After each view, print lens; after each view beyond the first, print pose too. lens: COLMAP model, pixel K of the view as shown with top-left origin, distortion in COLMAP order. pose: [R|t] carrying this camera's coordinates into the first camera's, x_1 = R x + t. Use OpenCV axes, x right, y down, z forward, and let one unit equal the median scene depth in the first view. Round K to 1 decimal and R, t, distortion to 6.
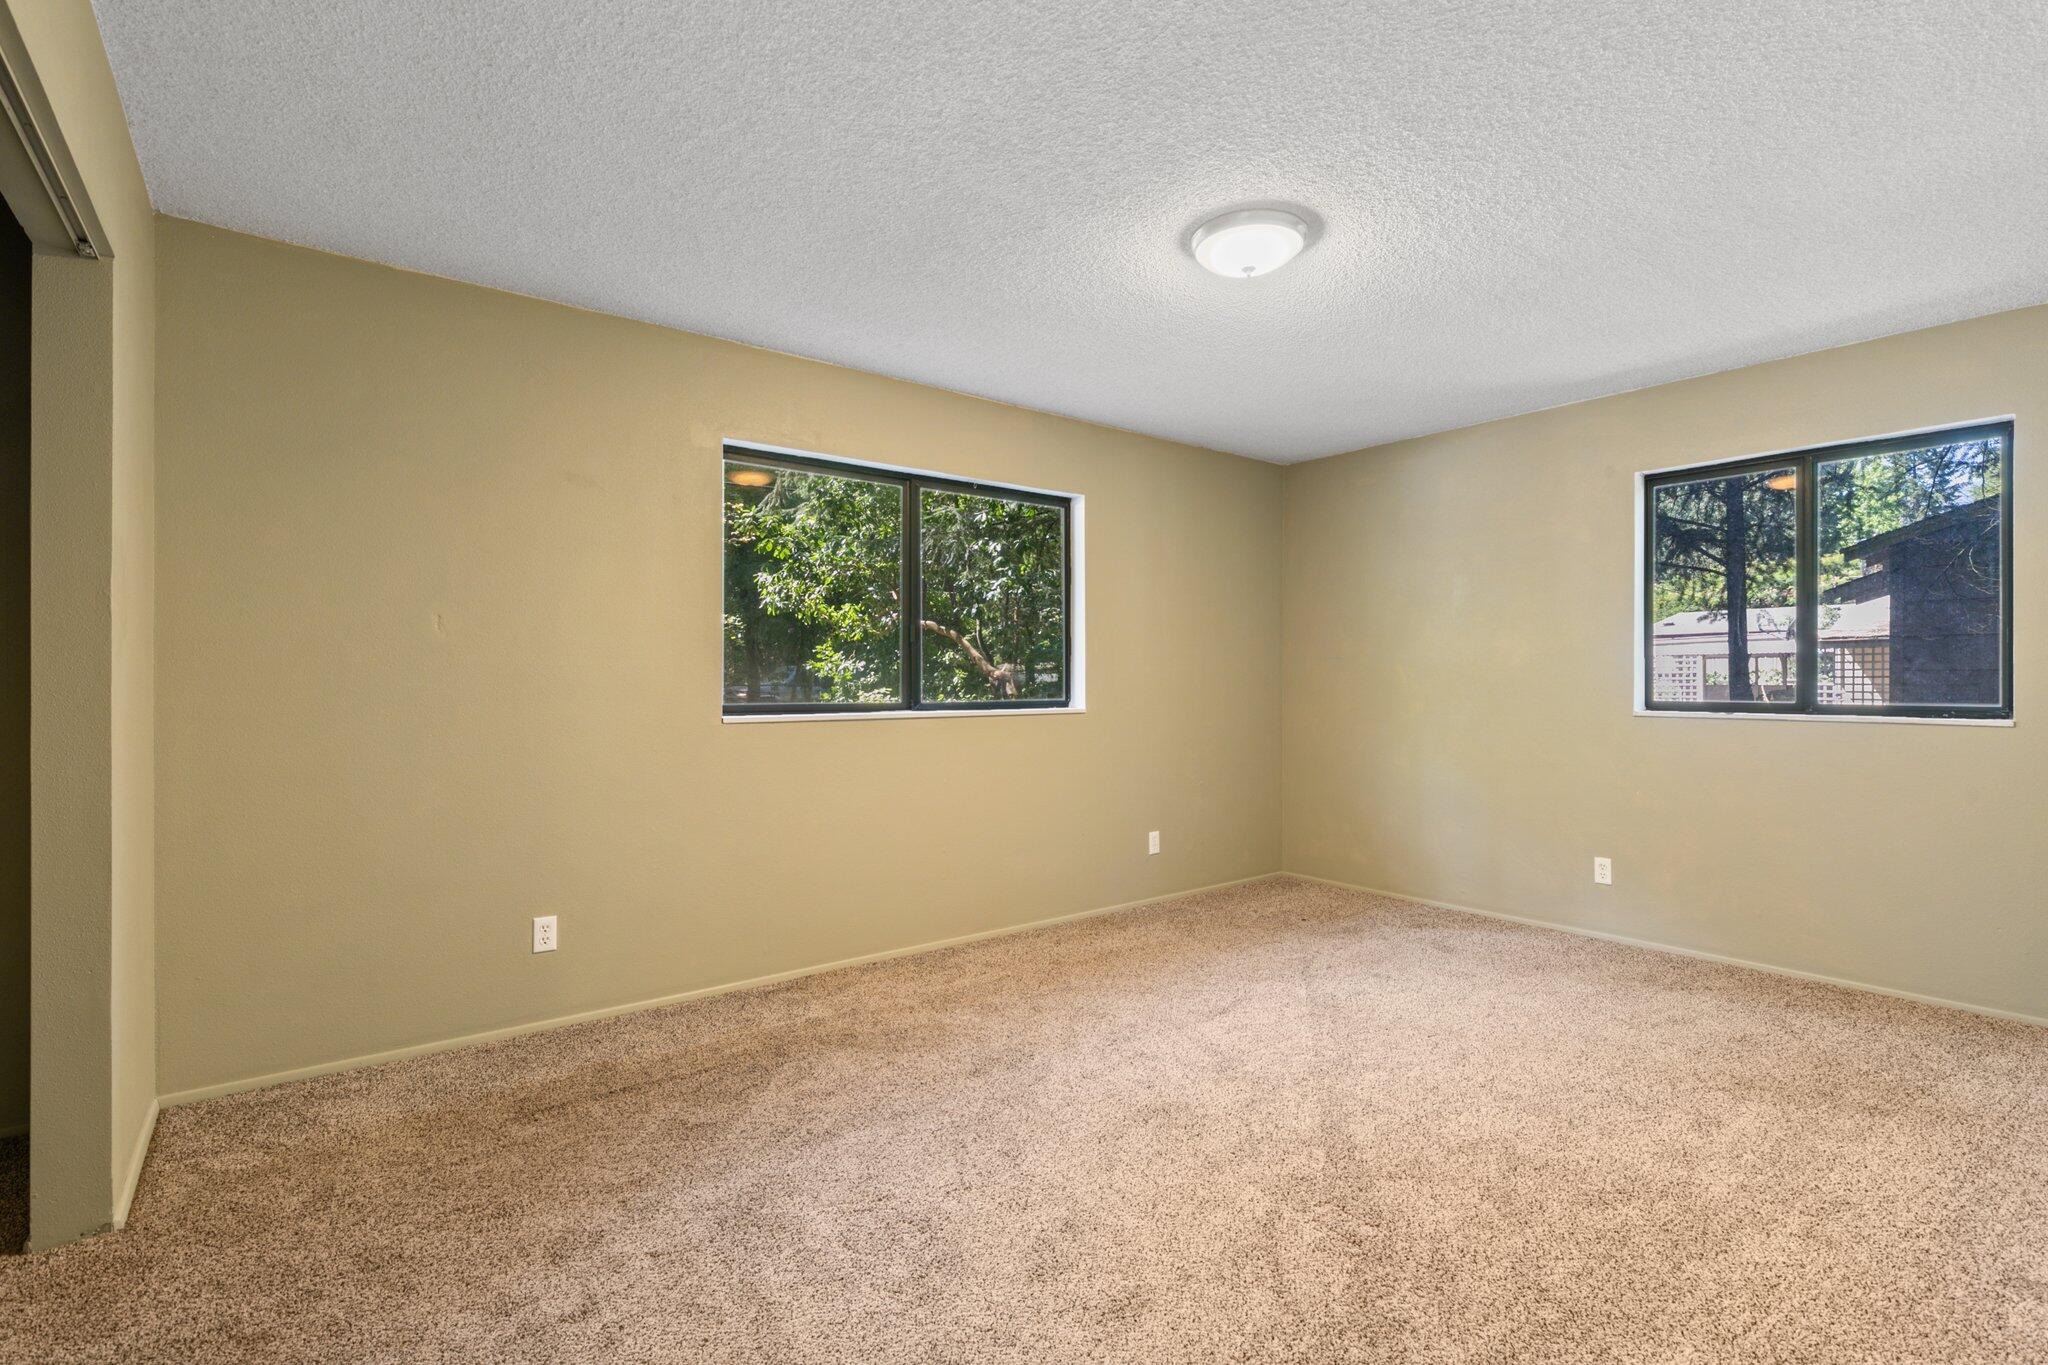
lens RADIAL K [[936.6, 0, 1034.0], [0, 936.6, 686.8], [0, 0, 1]] dist [0.000629, 0.000166]
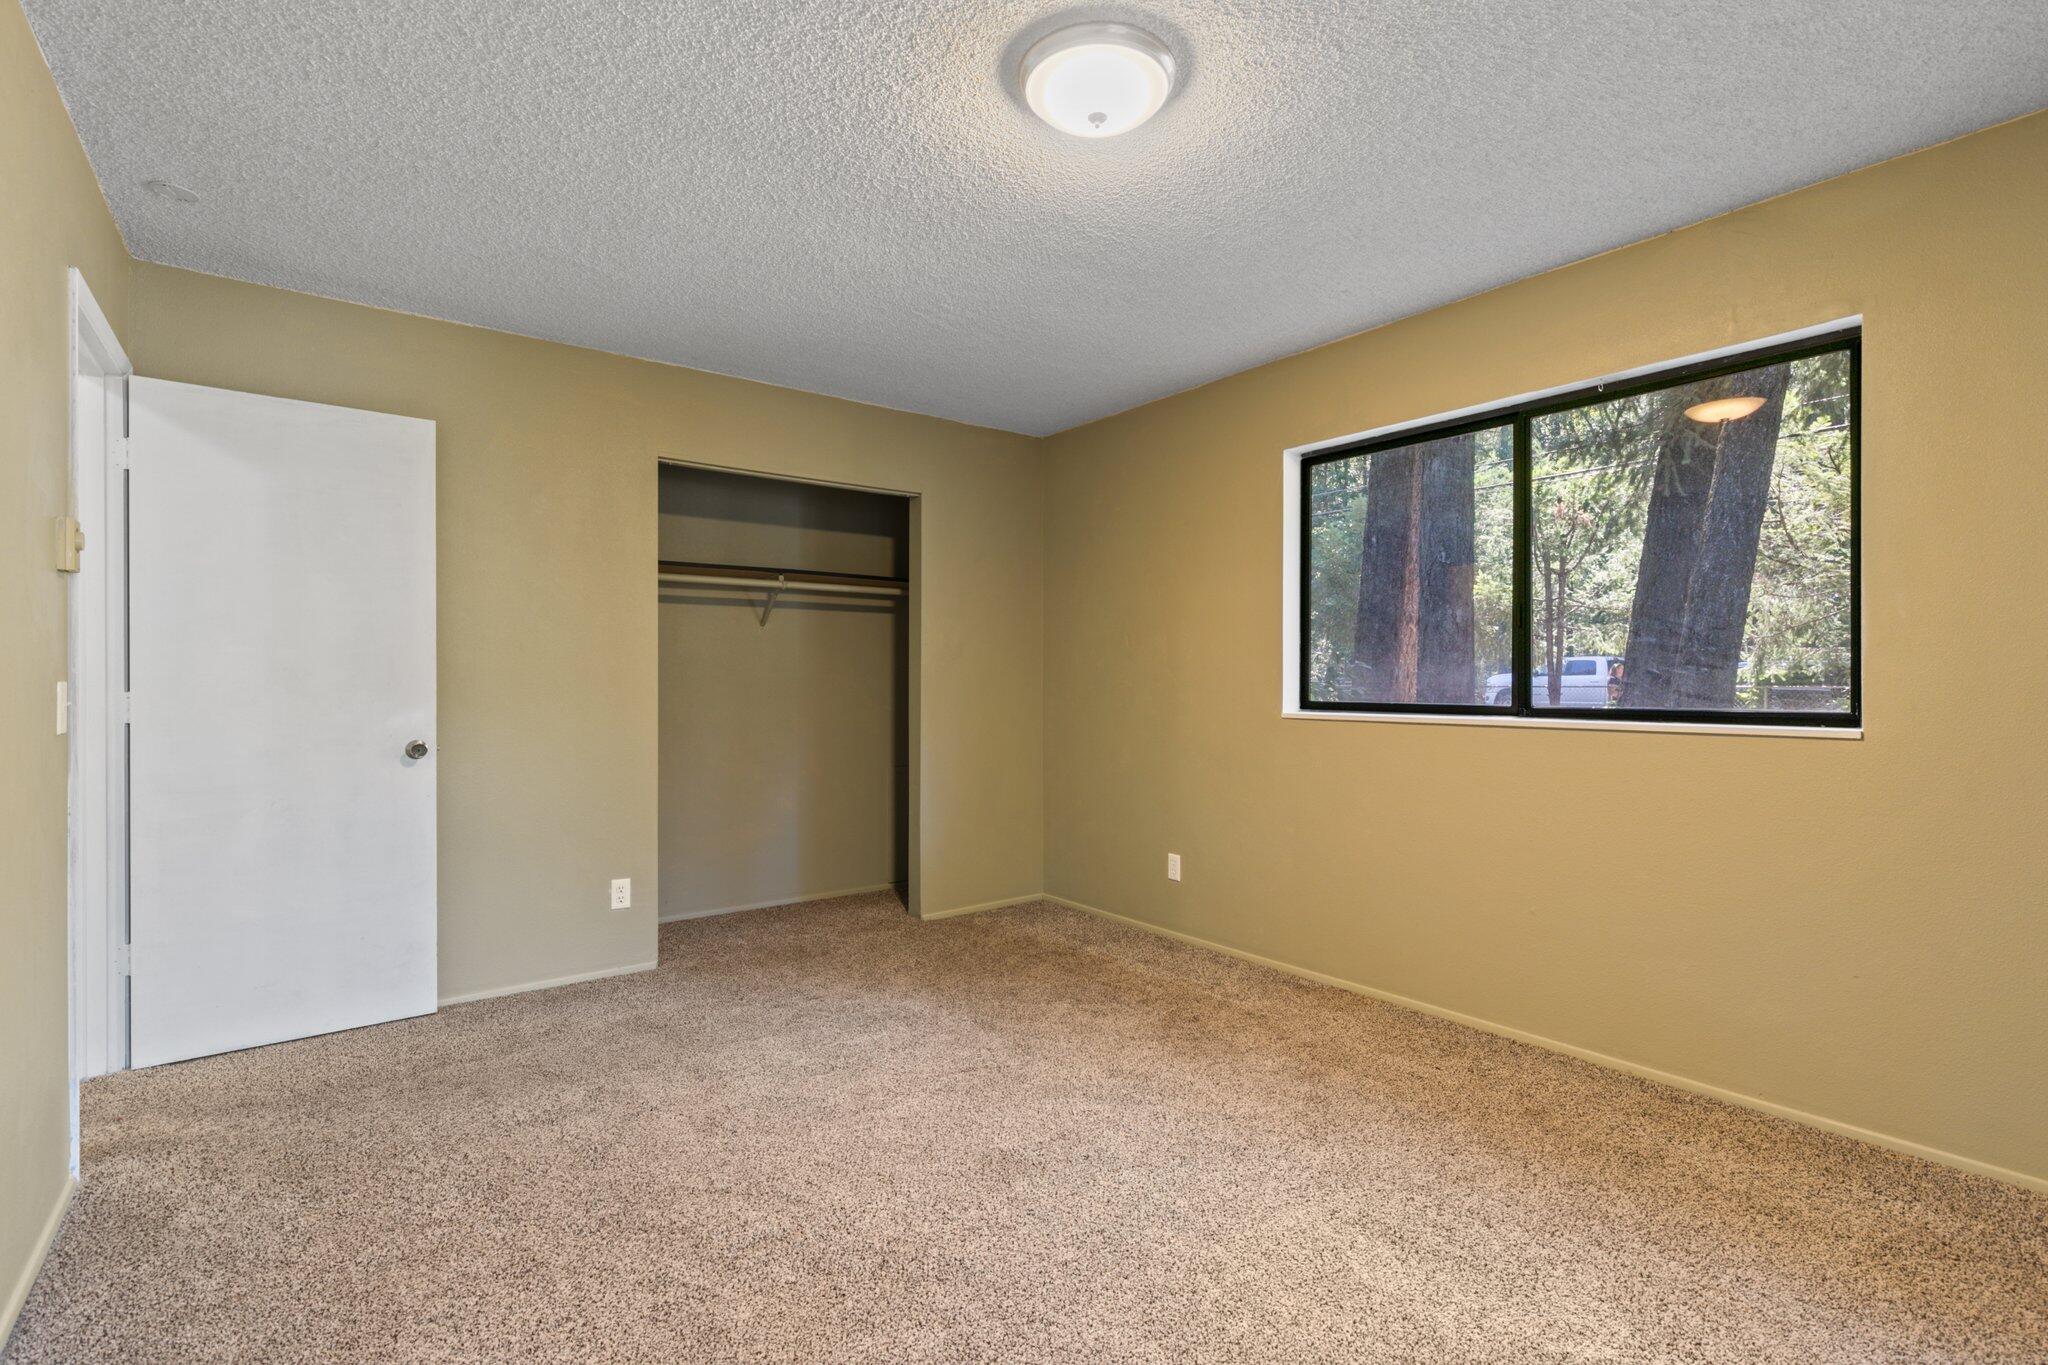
lens RADIAL K [[936.6, 0, 1034.7], [0, 936.6, 678.2], [0, 0, 1]] dist [0.000629, 0.000166]
pose [[0.007560, 0.004323, -0.999962, 0.789117], [-0.000228, 0.999991, 0.004321, -0.012246], [0.999971, 0.000195, 0.007561, 0.760355]]
